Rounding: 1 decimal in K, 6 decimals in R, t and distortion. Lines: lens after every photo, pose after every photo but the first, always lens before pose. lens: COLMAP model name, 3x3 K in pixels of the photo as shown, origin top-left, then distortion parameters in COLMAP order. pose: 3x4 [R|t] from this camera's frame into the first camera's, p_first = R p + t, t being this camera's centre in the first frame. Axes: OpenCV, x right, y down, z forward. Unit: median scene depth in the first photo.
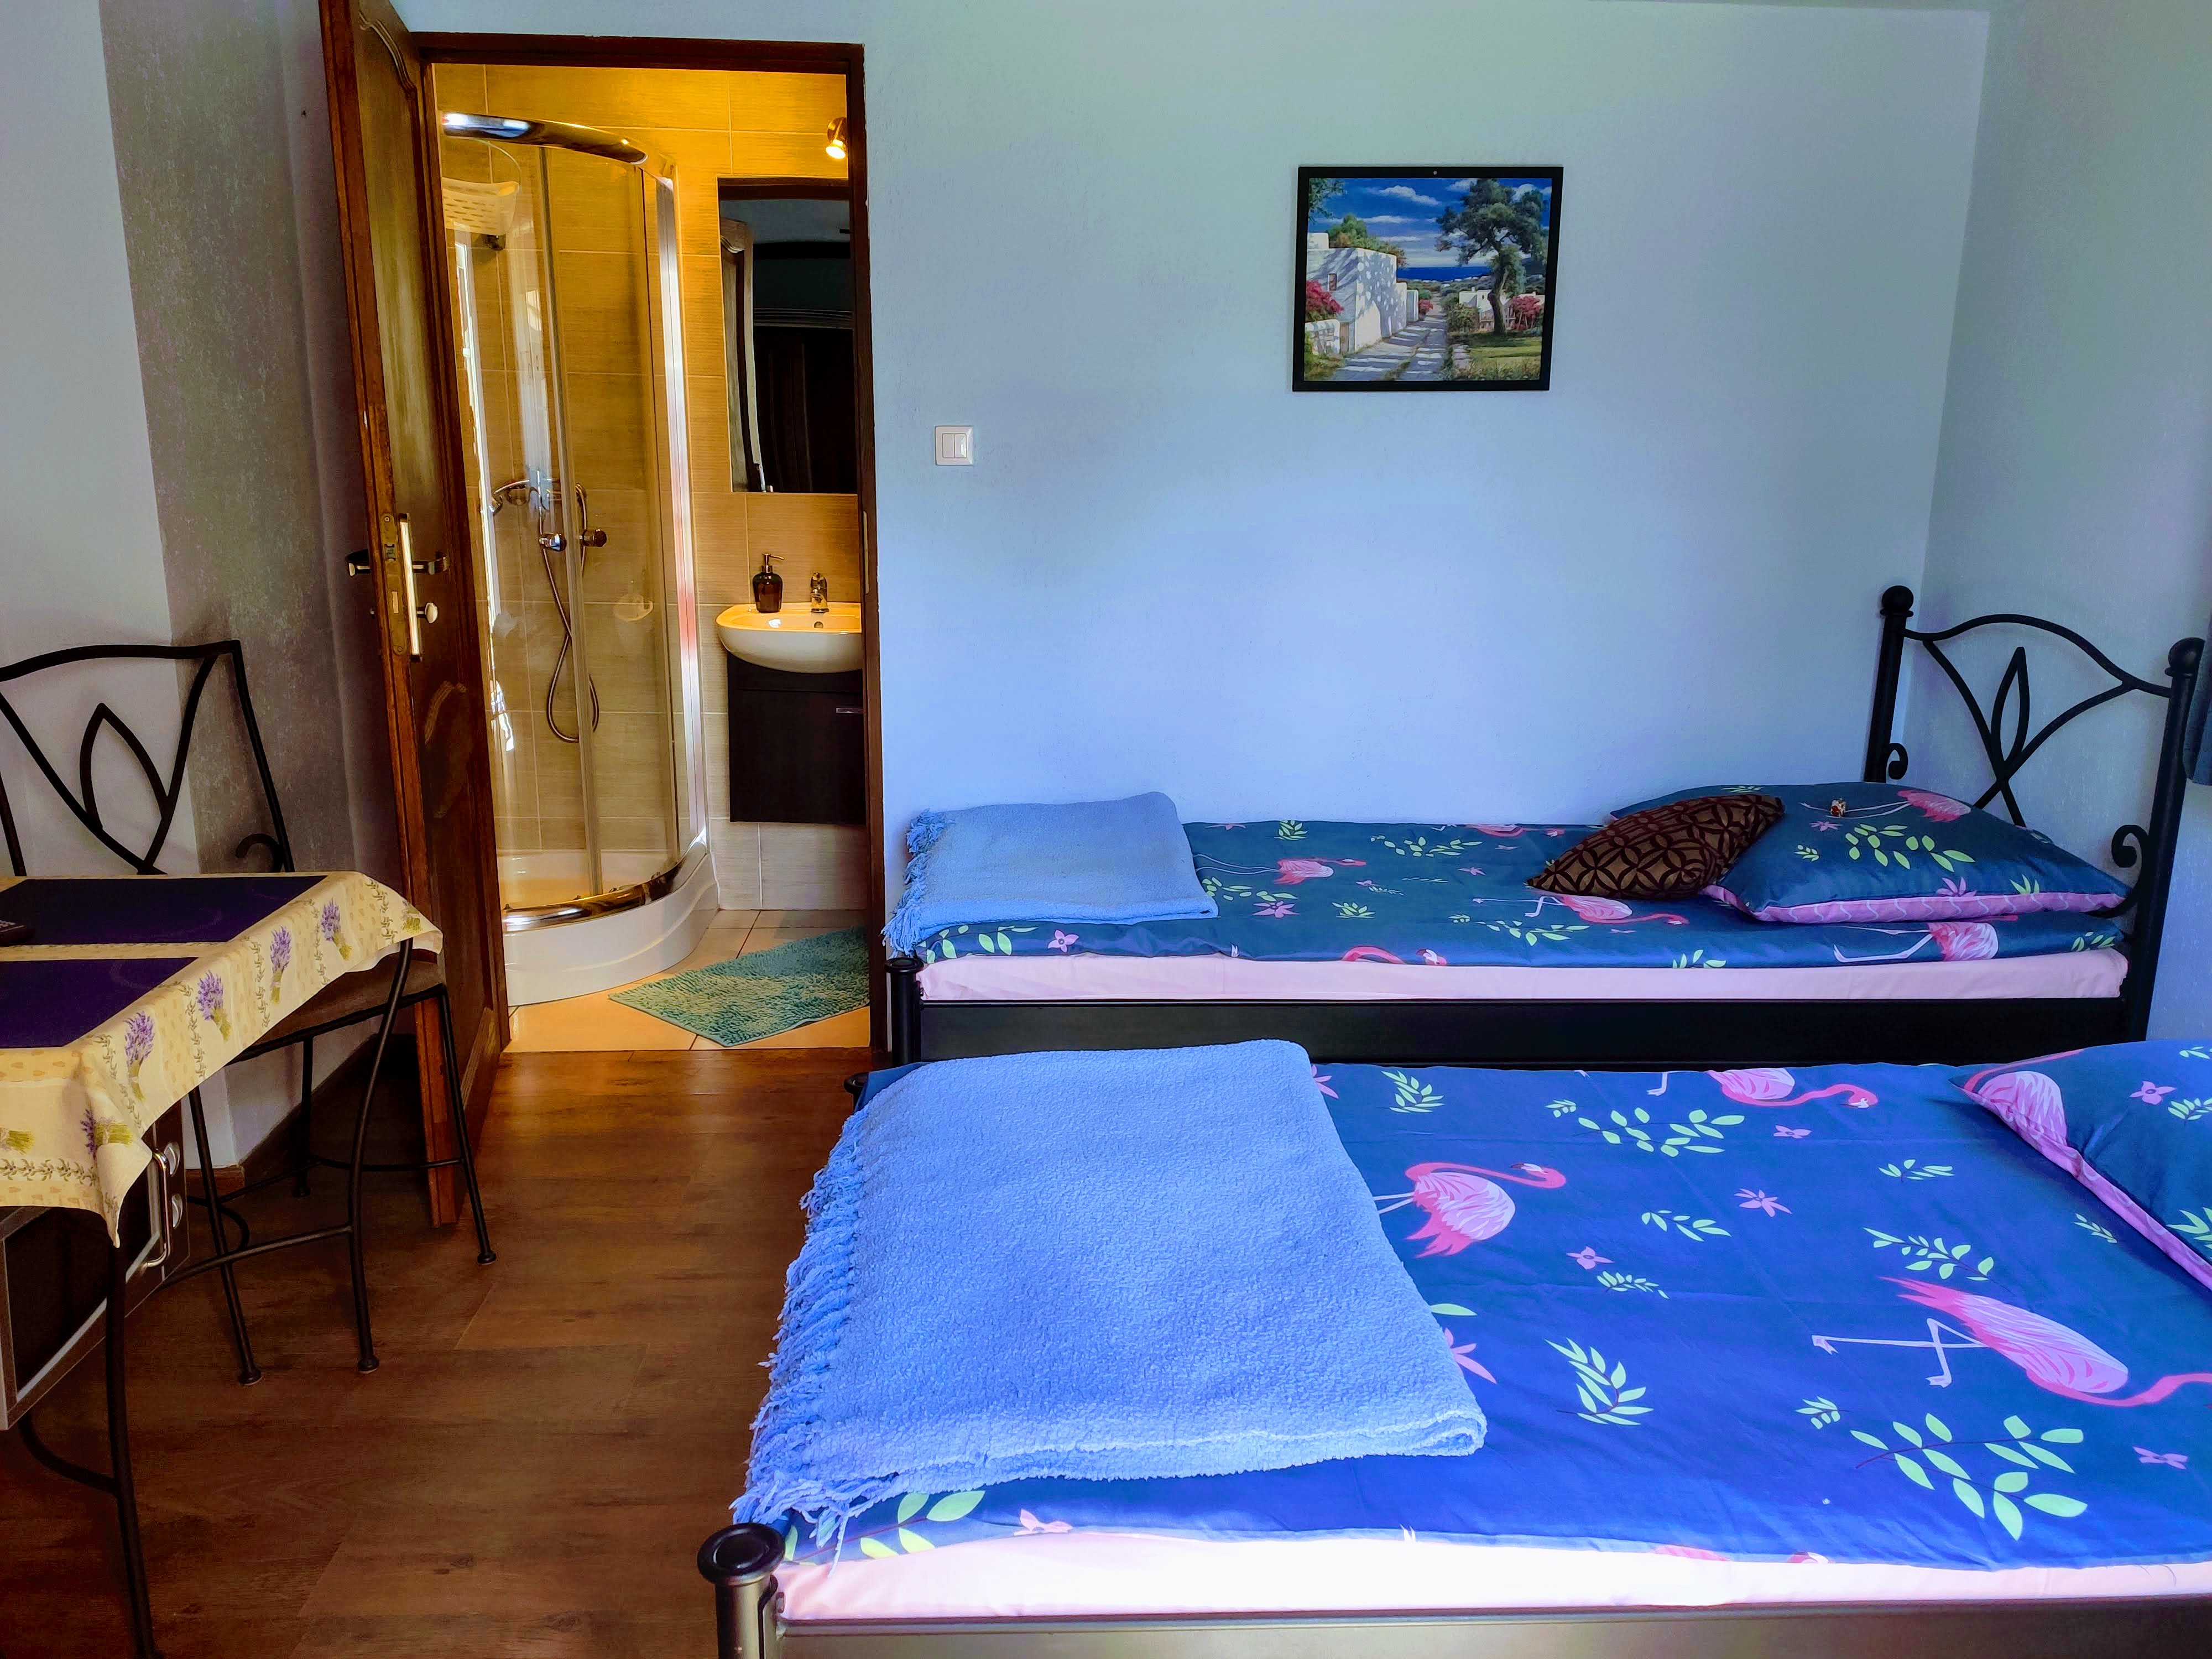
lens RADIAL K [[1681.4, 0, 1125.2], [0, 1681.4, 825.8], [0, 0, 1]] dist [0.077234, -0.073834]
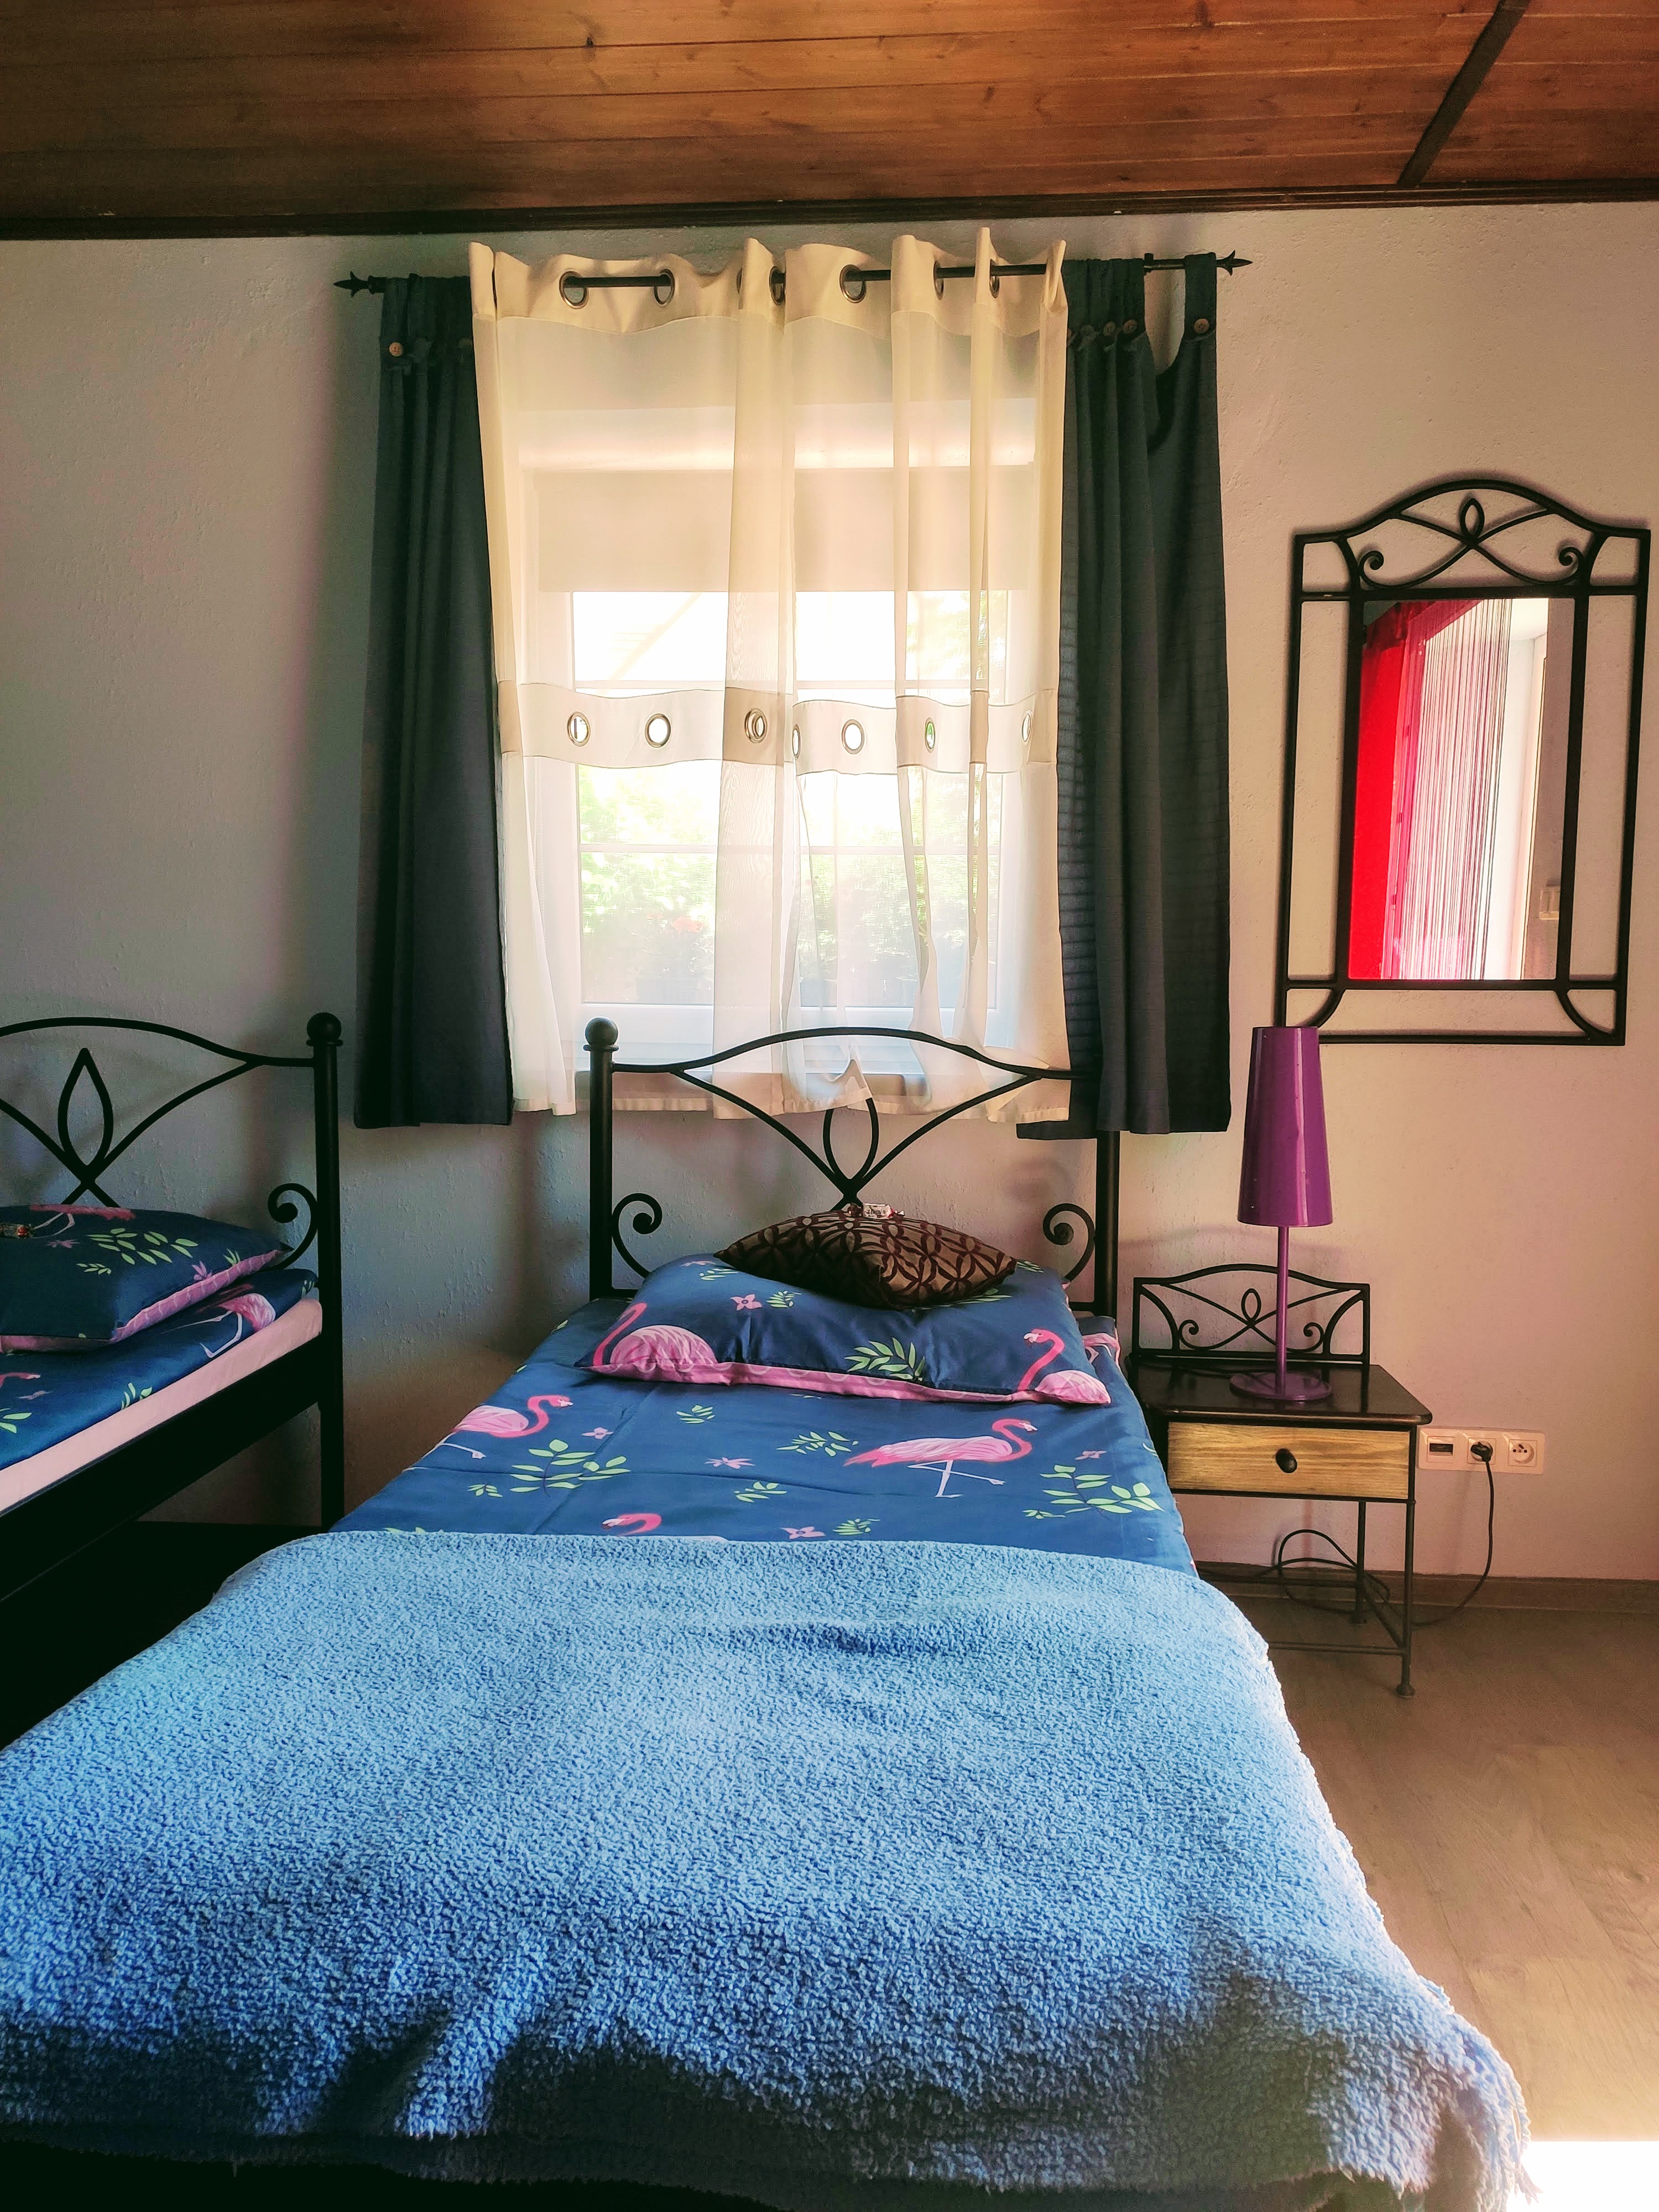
lens RADIAL K [[1681.4, 0, 829.5], [0, 1681.4, 1106.0], [0, 0, 1]] dist [0.077234, -0.073834]
pose [[0.148892, -0.094150, 0.984361, -0.595781], [0.219645, 0.973739, 0.059911, -0.051408], [-0.964151, 0.207290, 0.165662, 0.612116]]
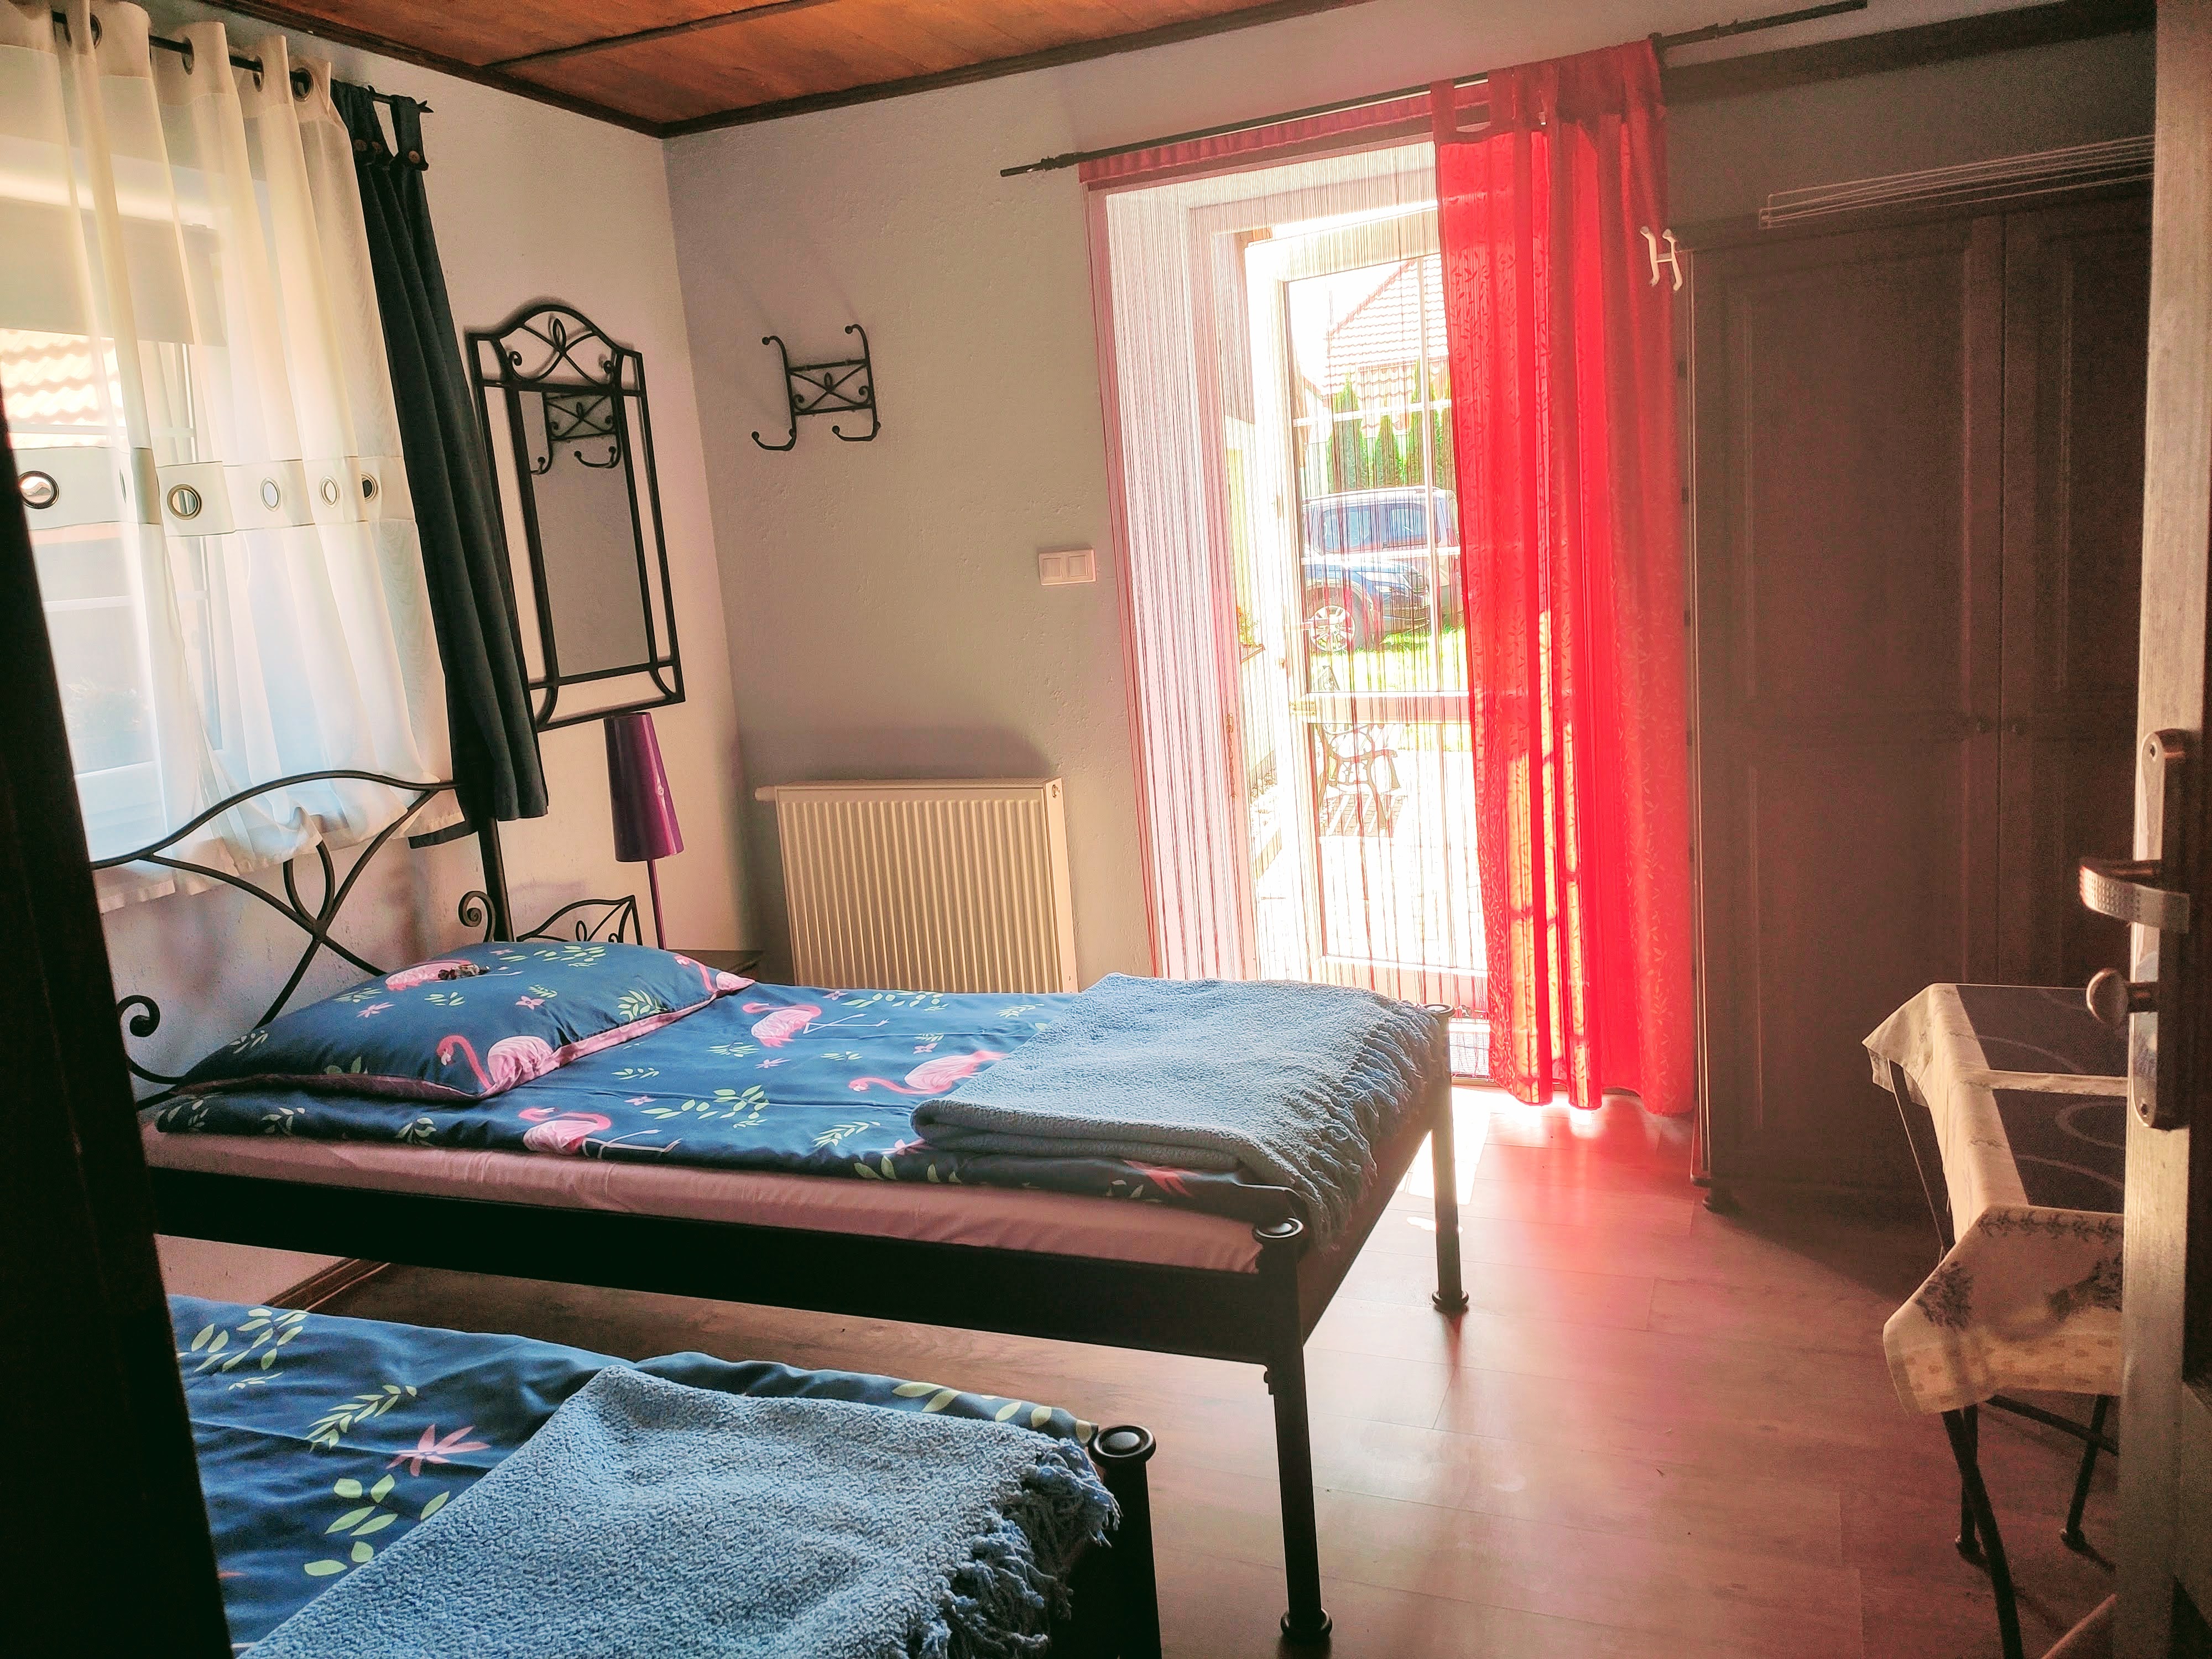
lens RADIAL K [[1681.4, 0, 1125.2], [0, 1681.4, 825.8], [0, 0, 1]] dist [0.077234, -0.073834]
pose [[-0.904108, -0.013184, 0.427101, -0.487015], [0.164542, 0.911707, 0.376452, -0.428448], [-0.394354, 0.410629, -0.822112, 1.768175]]
